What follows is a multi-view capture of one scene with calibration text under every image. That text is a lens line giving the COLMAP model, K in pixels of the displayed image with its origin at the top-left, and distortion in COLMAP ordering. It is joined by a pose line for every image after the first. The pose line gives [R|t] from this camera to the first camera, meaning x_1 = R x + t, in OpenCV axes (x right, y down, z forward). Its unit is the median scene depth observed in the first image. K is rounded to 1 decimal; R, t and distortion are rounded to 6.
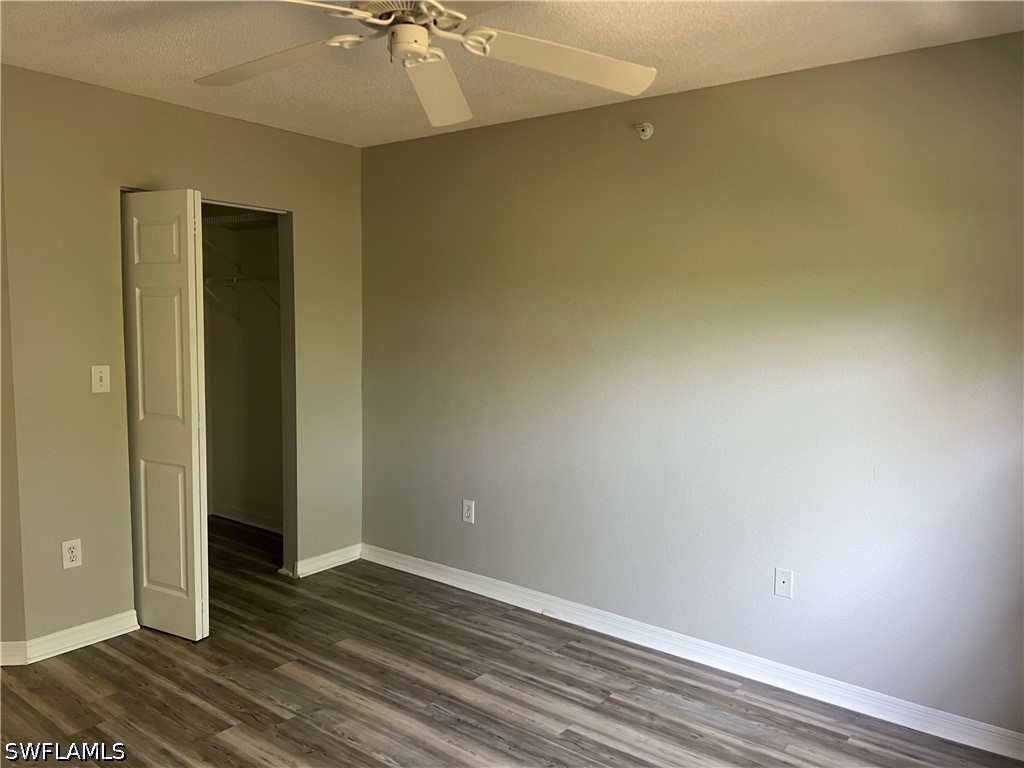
lens RADIAL K [[758.2, 0, 510.3], [0, 758.2, 379.7], [0, 0, 1]] dist [0.072796, -0.065957]
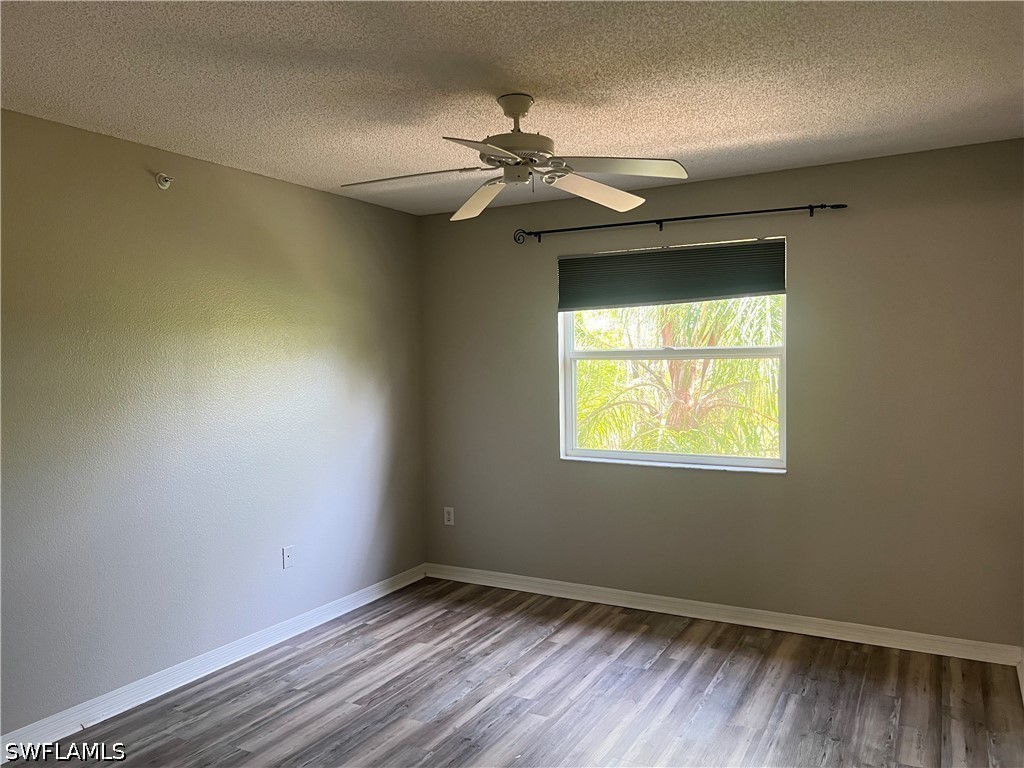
lens RADIAL K [[758.2, 0, 510.3], [0, 758.2, 379.7], [0, 0, 1]] dist [0.072796, -0.065957]
pose [[-0.139916, -0.050670, 0.988866, -1.046221], [0.072836, 0.995457, 0.061314, -0.105572], [-0.987481, 0.080604, -0.135590, 0.798418]]
